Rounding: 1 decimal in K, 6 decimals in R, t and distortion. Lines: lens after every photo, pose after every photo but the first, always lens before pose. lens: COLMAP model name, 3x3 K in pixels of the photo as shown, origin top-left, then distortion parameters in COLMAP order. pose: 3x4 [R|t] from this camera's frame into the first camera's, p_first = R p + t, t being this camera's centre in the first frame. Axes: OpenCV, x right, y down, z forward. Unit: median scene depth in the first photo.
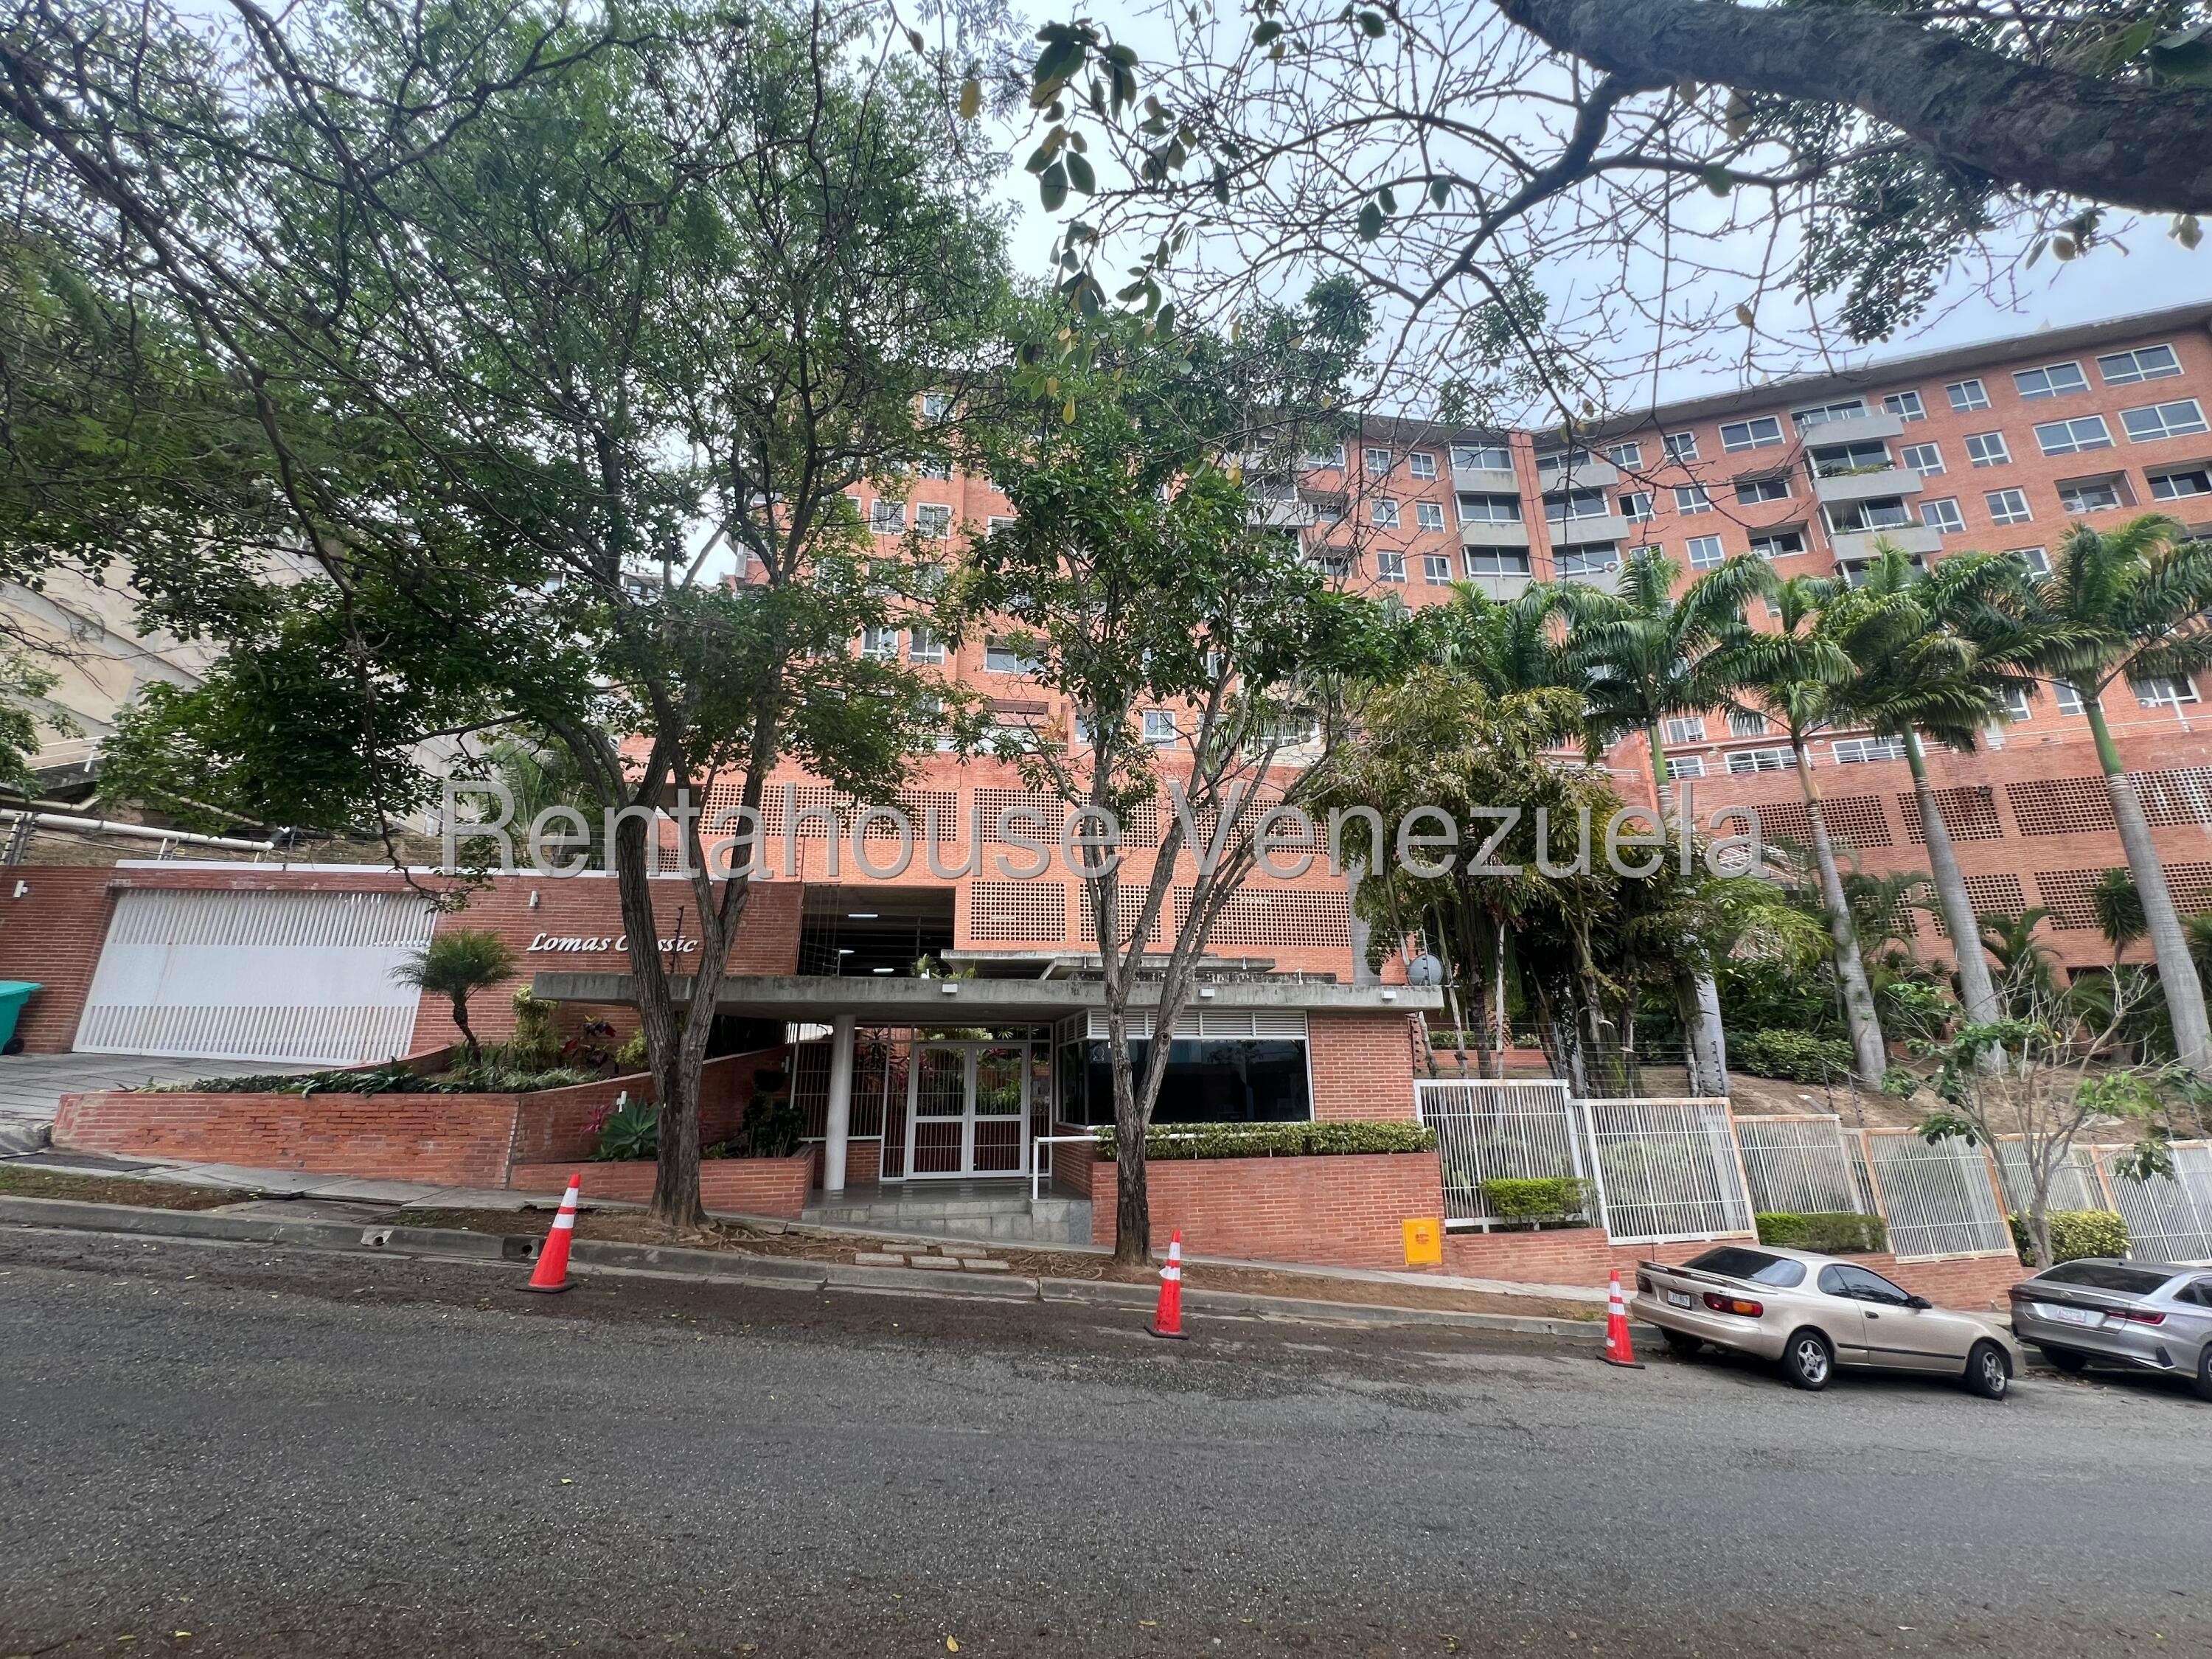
lens RADIAL K [[887.2, 0, 1106.5], [0, 887.2, 828.1], [0, 0, 1]] dist [-0.001915, 0.000022]
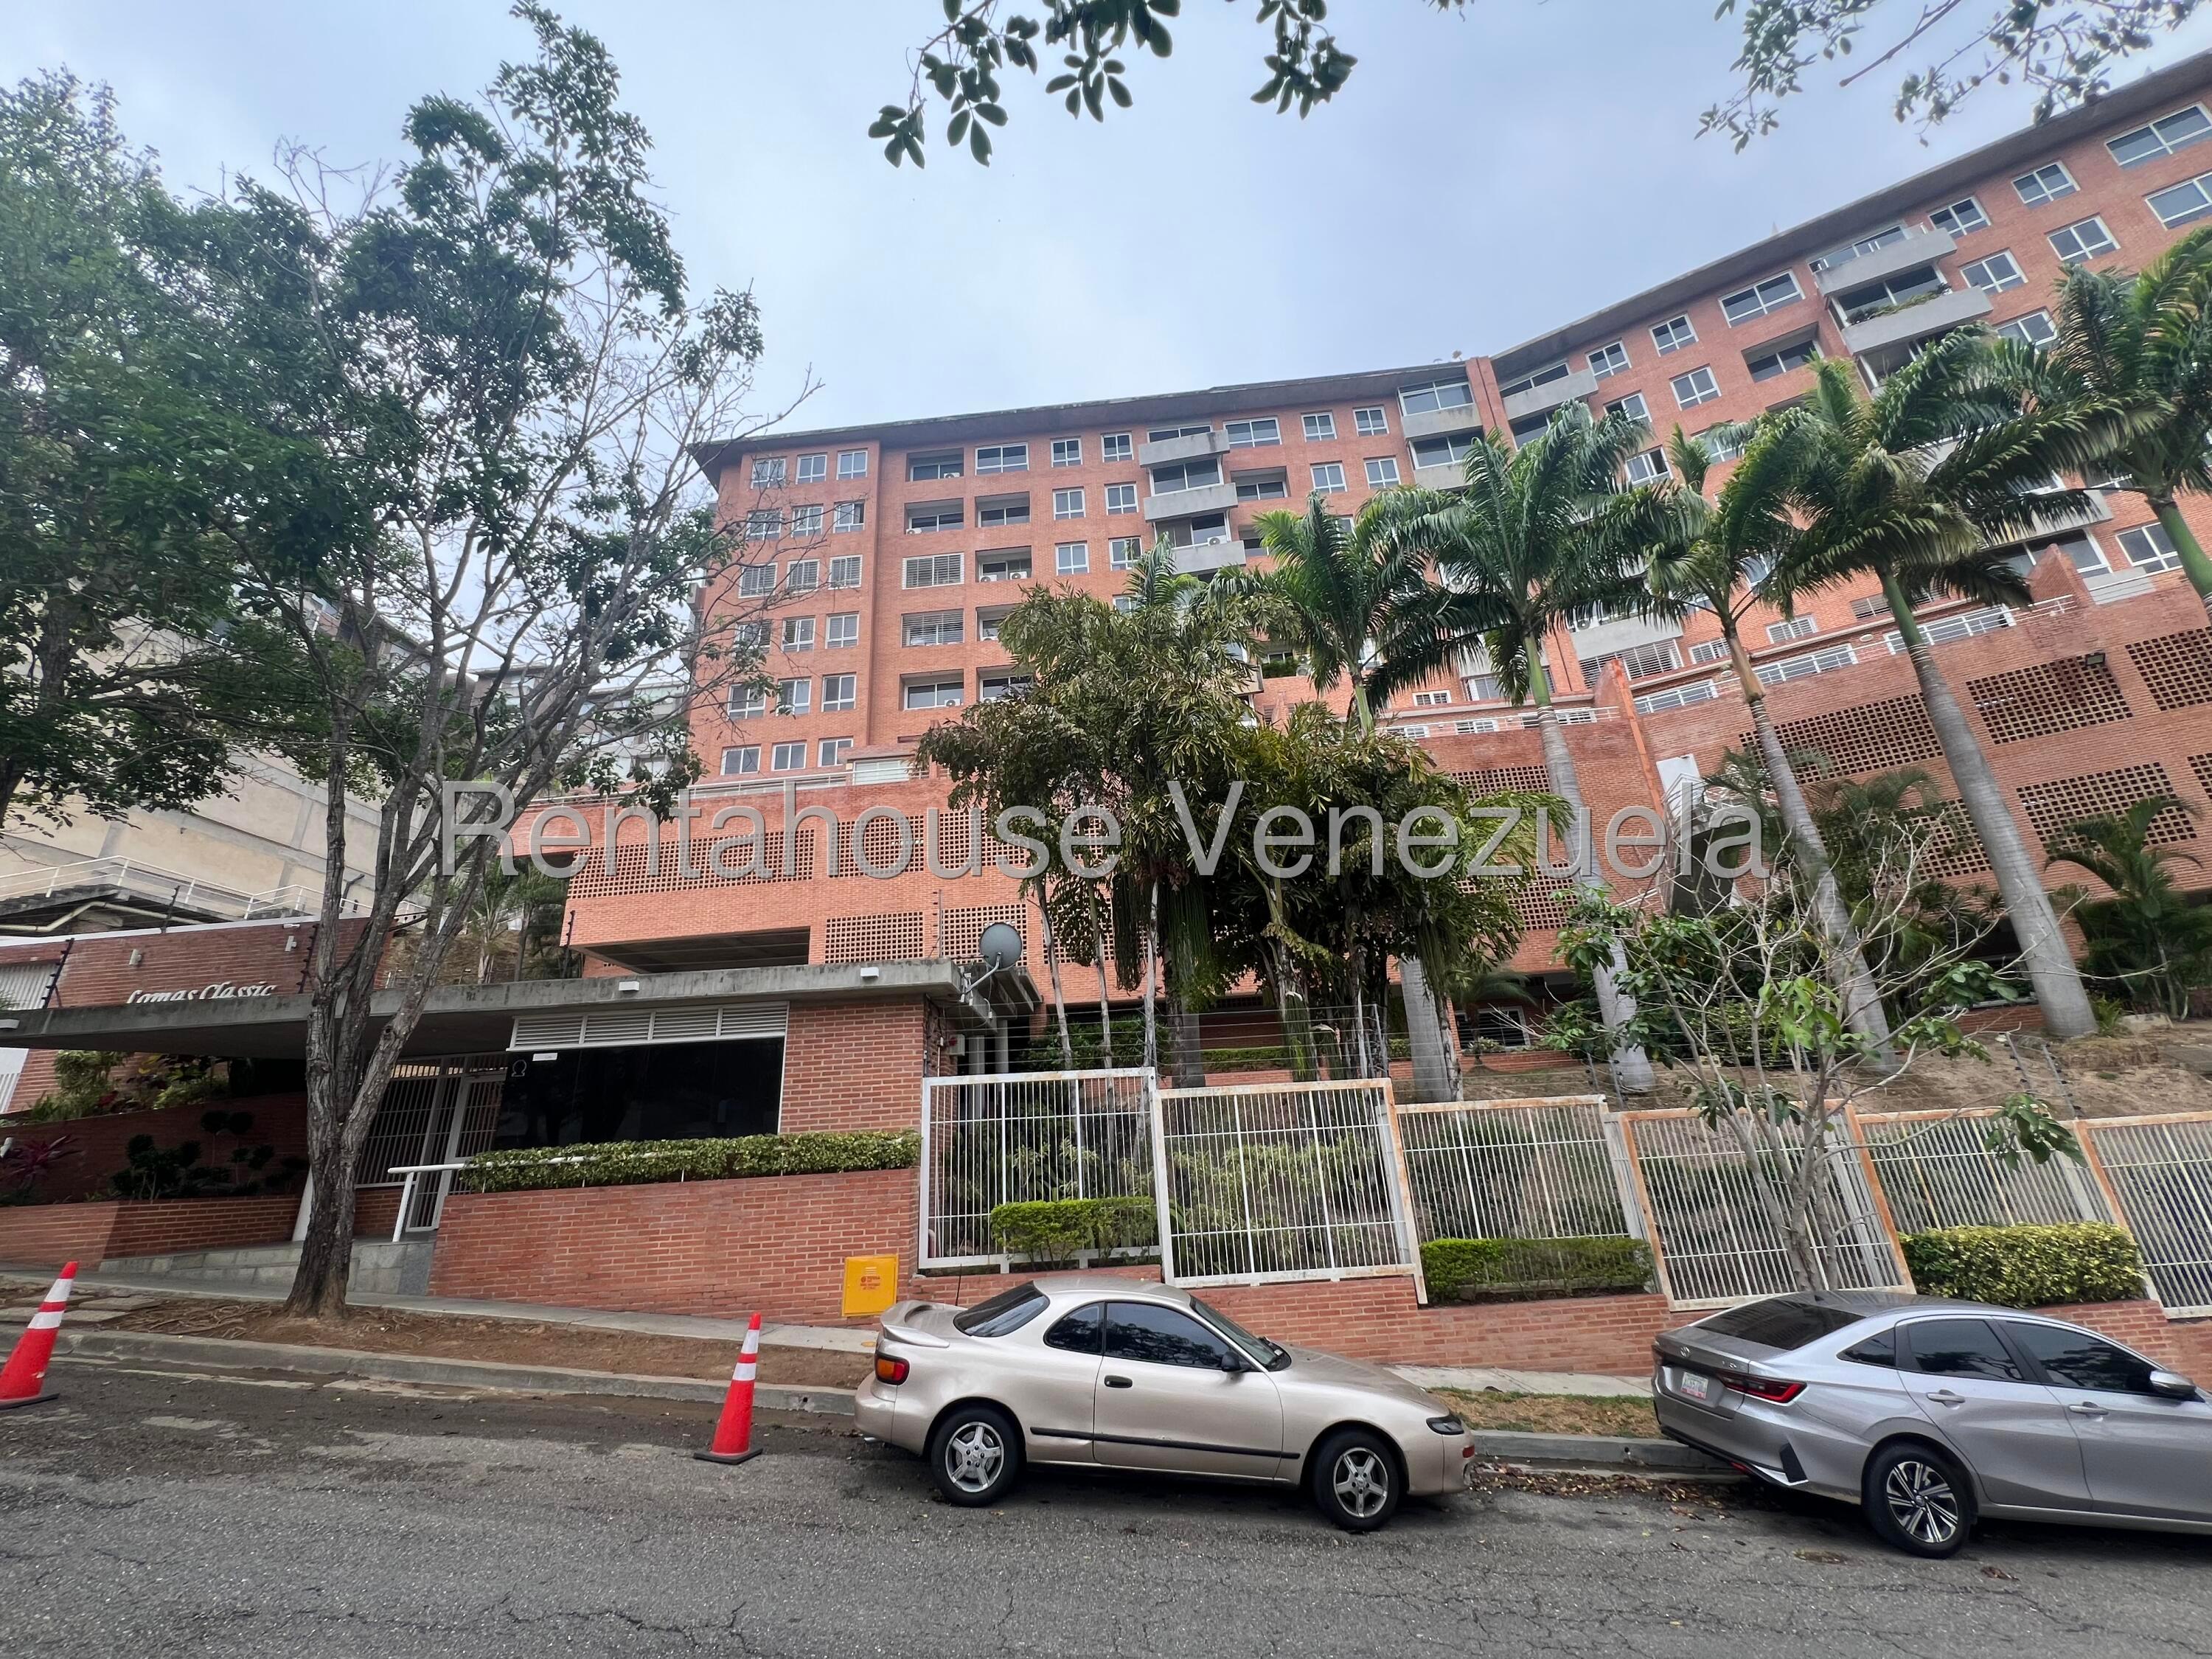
lens RADIAL K [[887.2, 0, 1101.3], [0, 887.2, 829.6], [0, 0, 1]] dist [-0.001915, 0.000022]
pose [[0.972219, -0.122916, -0.199202, 0.702562], [0.109644, 0.991032, -0.076382, 0.144410], [0.206804, 0.052418, 0.976977, 0.251564]]
